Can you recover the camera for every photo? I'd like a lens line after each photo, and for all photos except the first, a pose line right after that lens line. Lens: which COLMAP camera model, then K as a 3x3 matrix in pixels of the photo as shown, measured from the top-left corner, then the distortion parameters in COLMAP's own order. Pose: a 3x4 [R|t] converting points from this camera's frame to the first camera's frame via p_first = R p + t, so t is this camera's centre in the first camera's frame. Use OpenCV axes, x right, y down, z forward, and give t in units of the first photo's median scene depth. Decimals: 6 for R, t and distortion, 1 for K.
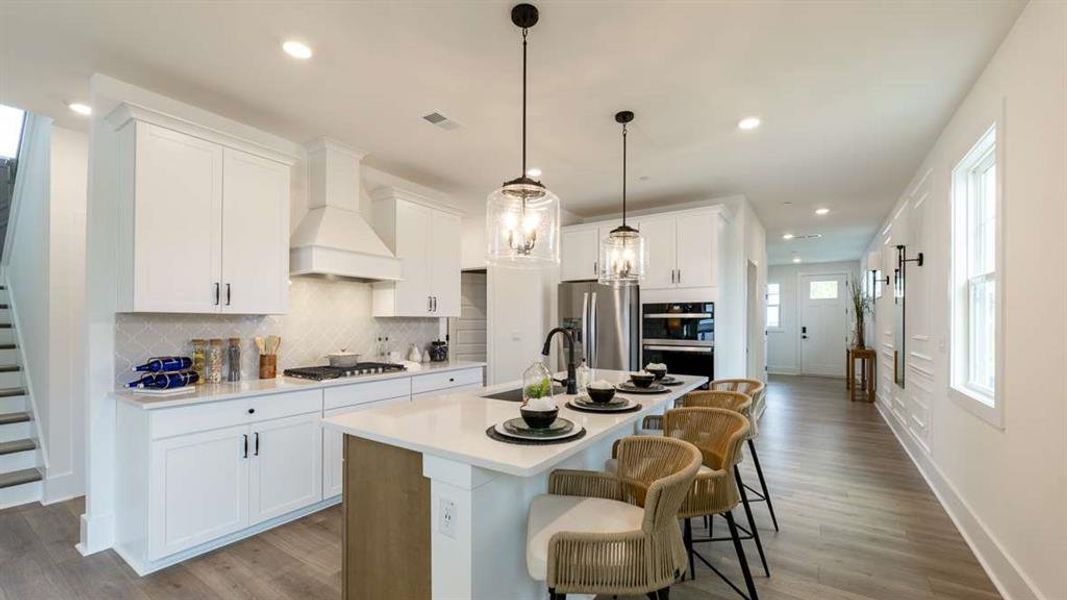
lens RADIAL K [[416.0, 0, 557.4], [0, 416.0, 319.5], [0, 0, 1]] dist [0.005449, -0.002475]
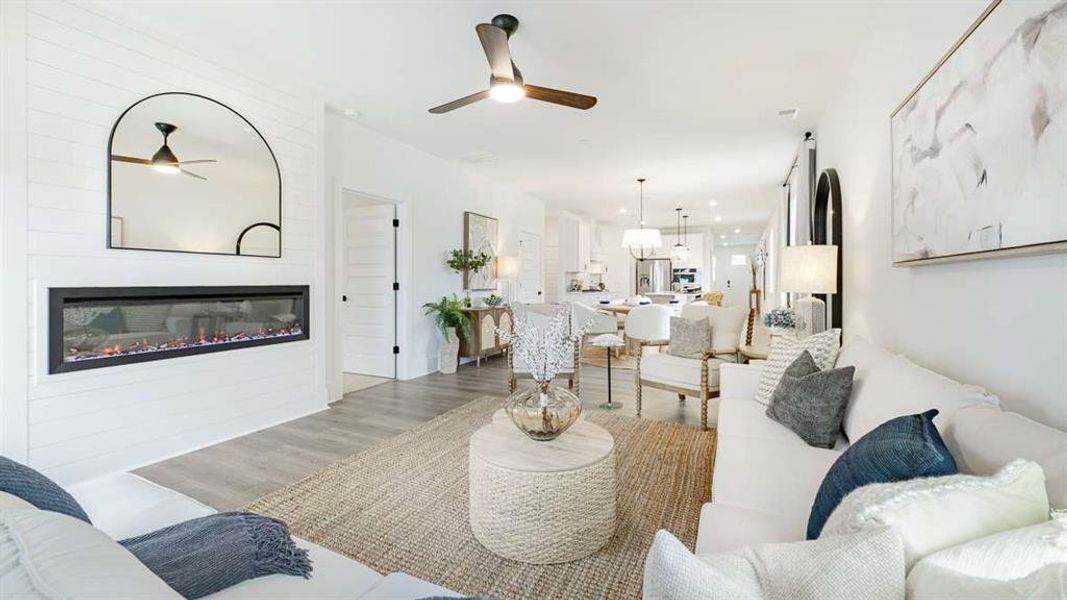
lens RADIAL K [[416.0, 0, 533.8], [0, 416.0, 278.1], [0, 0, 1]] dist [0.005449, -0.002475]
pose [[0.994388, 0.000741, 0.105790, -1.129986], [-0.000636, 0.999999, -0.001029, 0.028133], [-0.105791, 0.000956, 0.994388, -1.816905]]
